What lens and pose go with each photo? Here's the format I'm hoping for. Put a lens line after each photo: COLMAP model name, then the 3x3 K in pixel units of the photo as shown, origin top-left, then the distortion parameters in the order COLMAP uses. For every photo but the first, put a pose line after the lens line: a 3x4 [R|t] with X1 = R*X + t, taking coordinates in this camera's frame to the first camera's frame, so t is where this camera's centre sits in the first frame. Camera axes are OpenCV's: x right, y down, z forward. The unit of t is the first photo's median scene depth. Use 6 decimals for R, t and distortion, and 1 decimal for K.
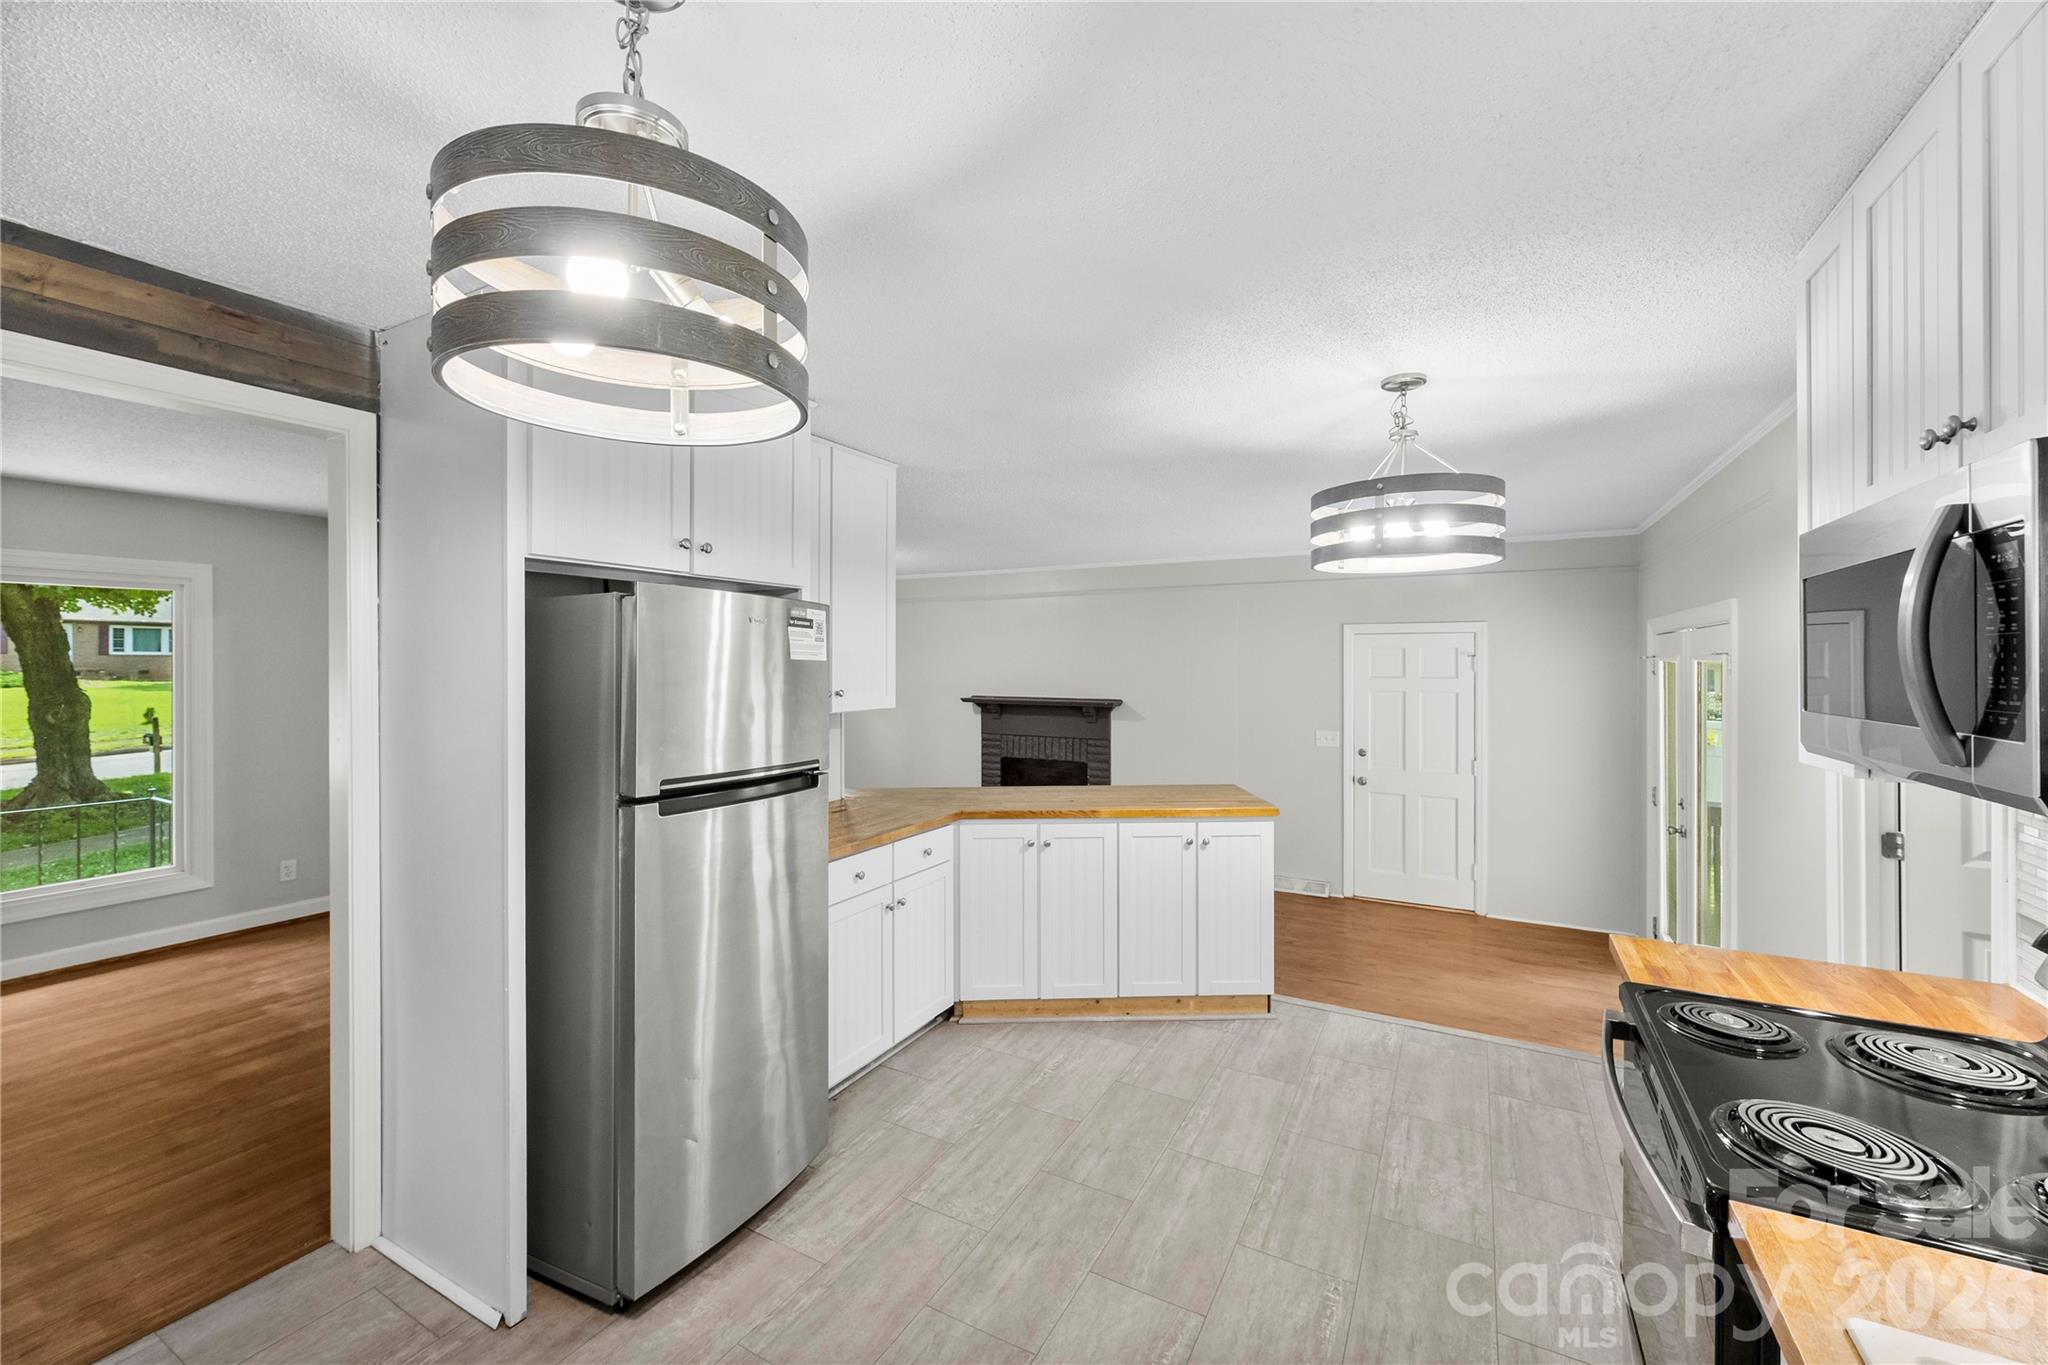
lens RADIAL K [[820.4, 0, 1017.9], [0, 820.4, 667.4], [0, 0, 1]] dist [0.001458, -0.000143]
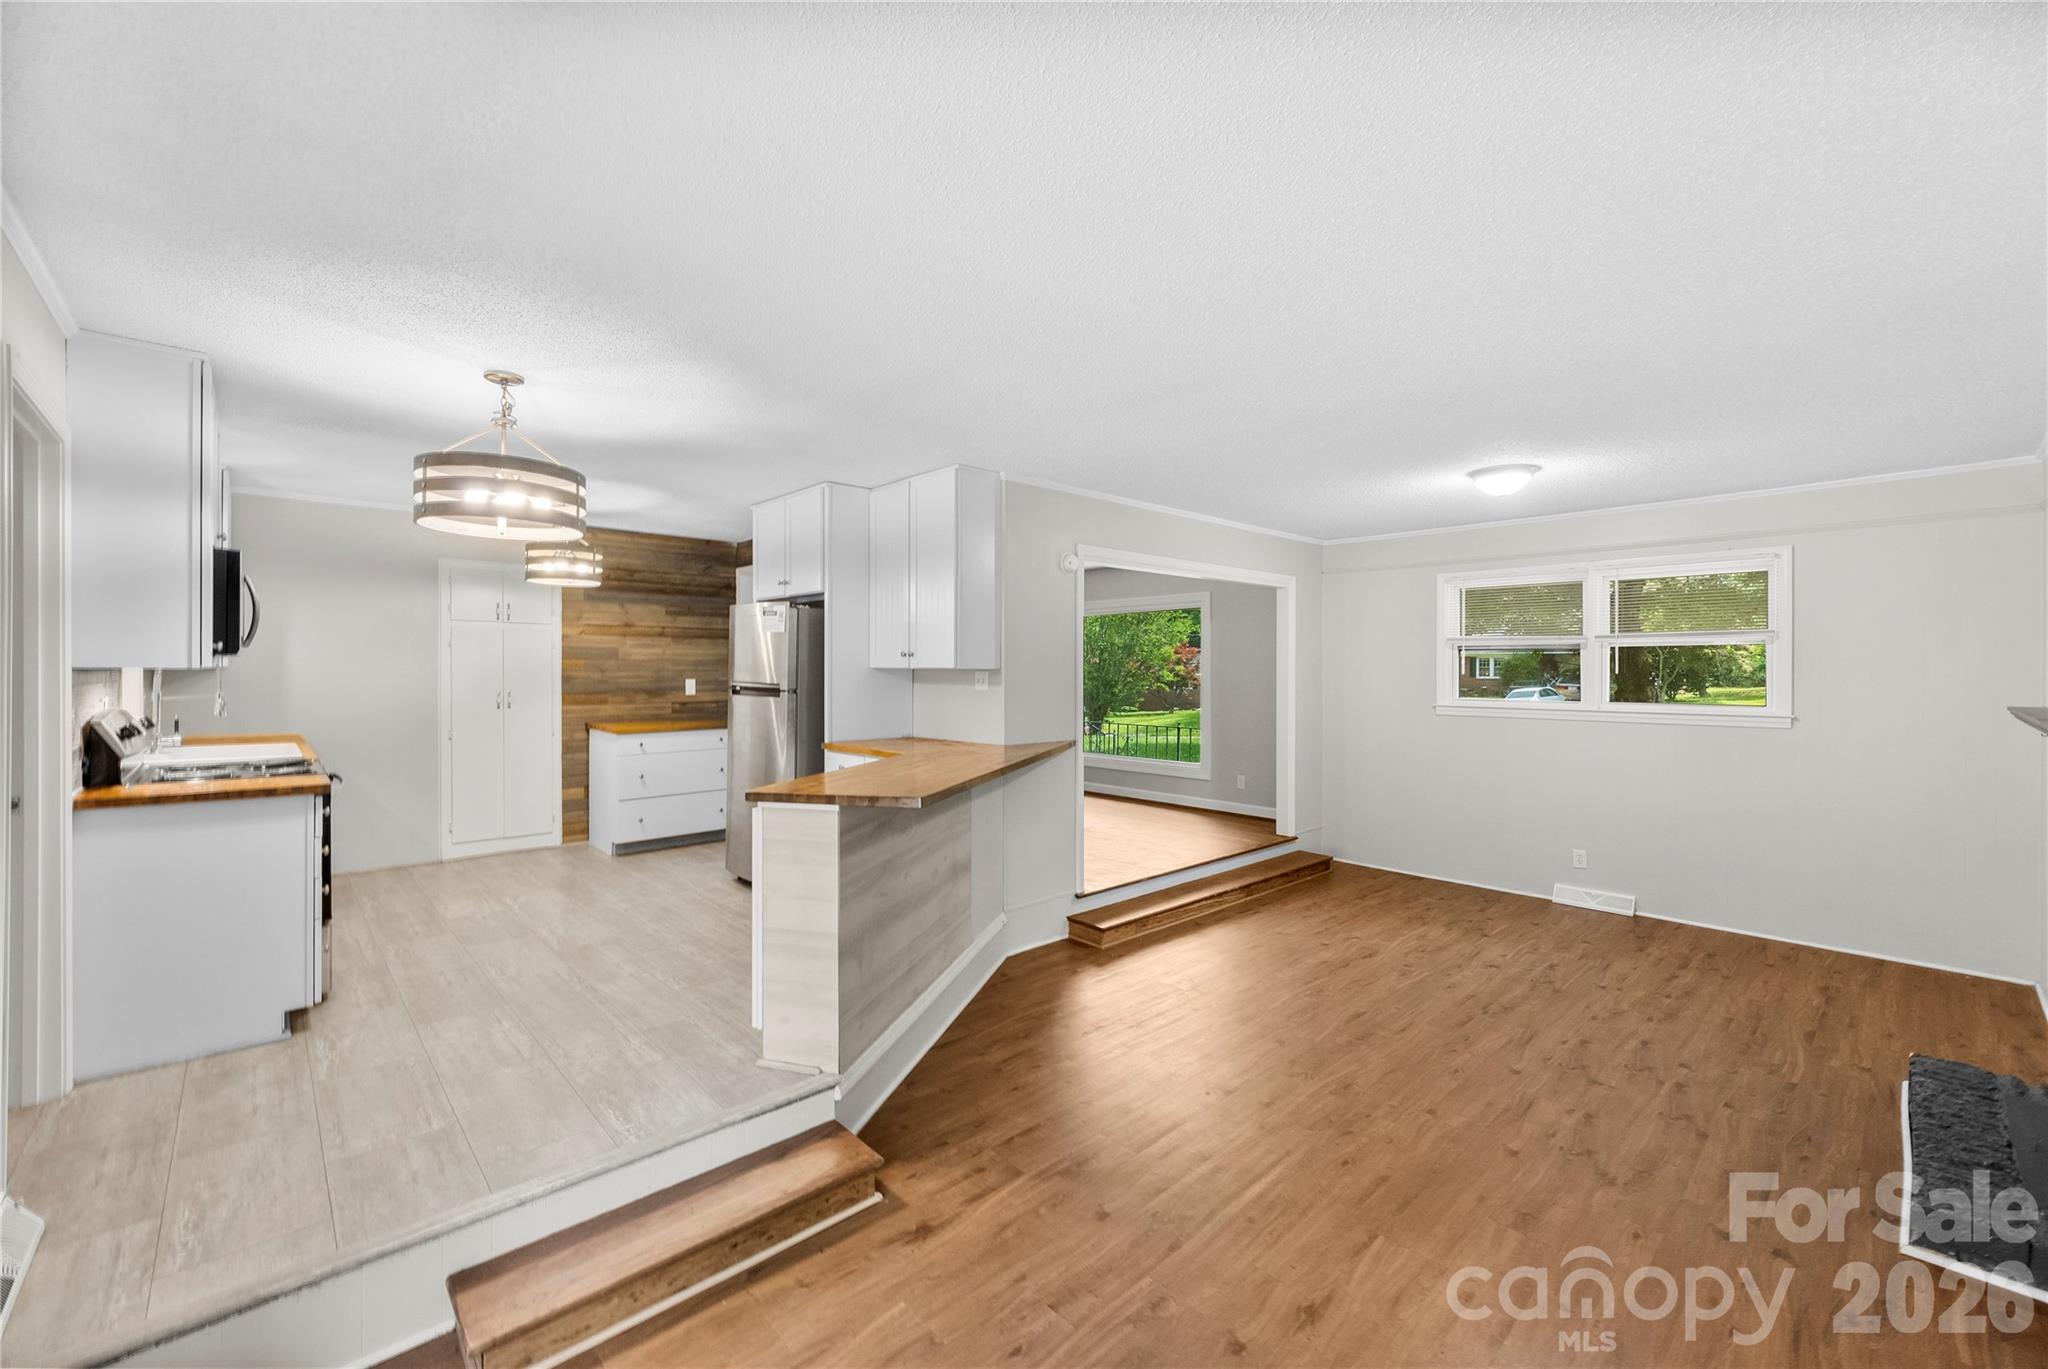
lens RADIAL K [[821.2, 0, 1021.1], [0, 821.2, 677.4], [0, 0, 1]] dist [0.000699, 0.000102]
pose [[-0.307156, 0.007542, -0.951629, 0.786584], [-0.007647, 0.999917, 0.010393, 0.040372], [0.951628, 0.010469, -0.307073, 1.189166]]
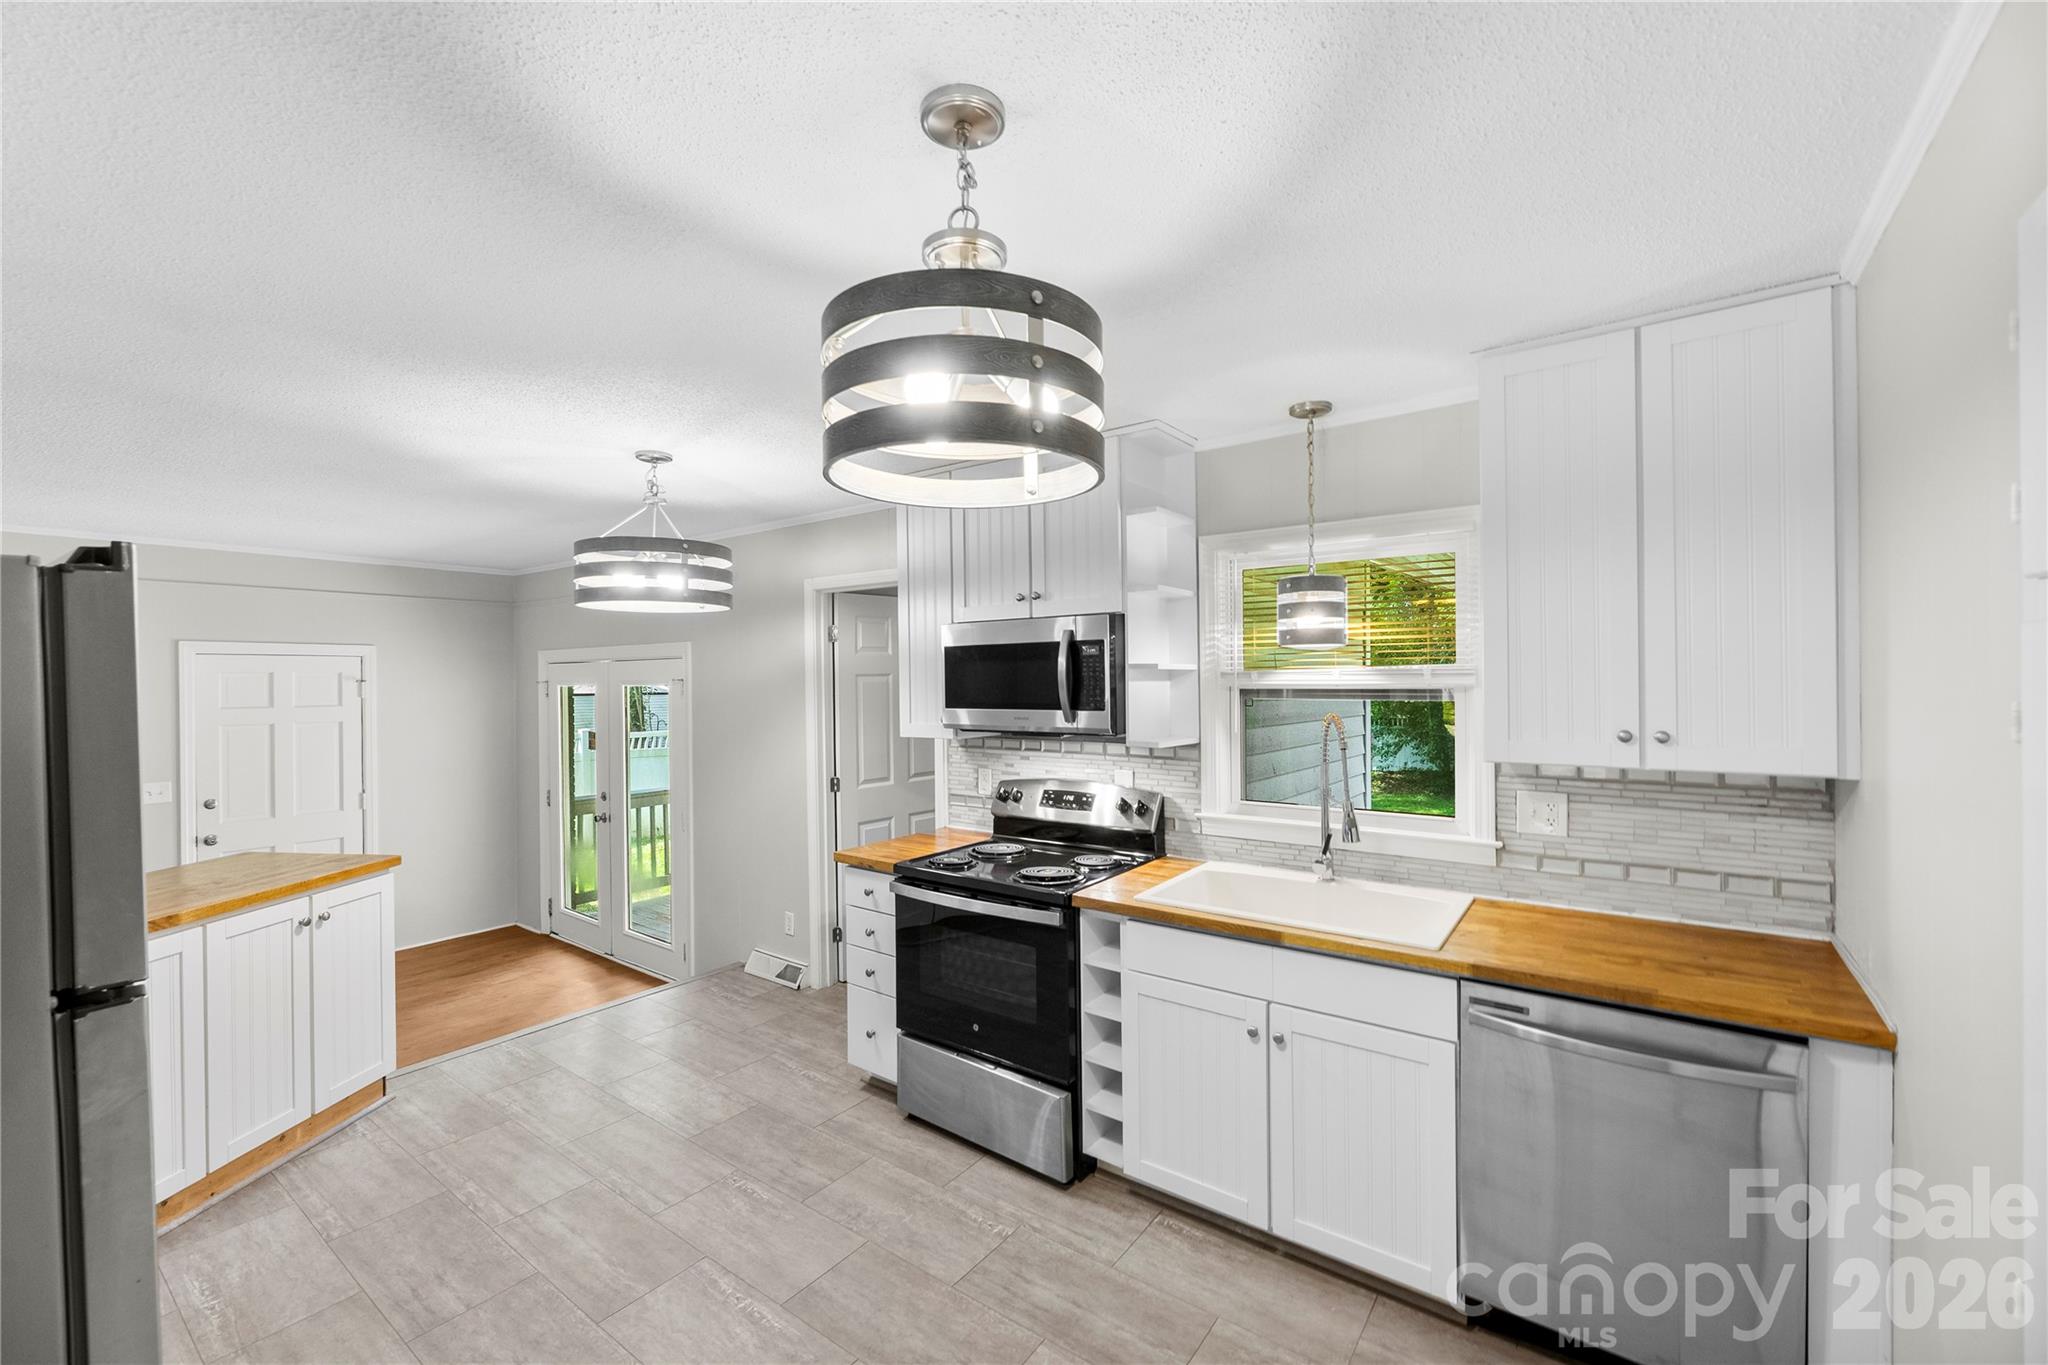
lens RADIAL K [[829.8, 0, 1019.2], [0, 829.8, 678.6], [0, 0, 1]] dist [0.001279, -0.000033]
pose [[0.130420, 0.002302, 0.991456, -0.383956], [0.012675, 0.999912, -0.003989, -0.005255], [-0.991378, 0.013086, 0.130379, 0.176038]]
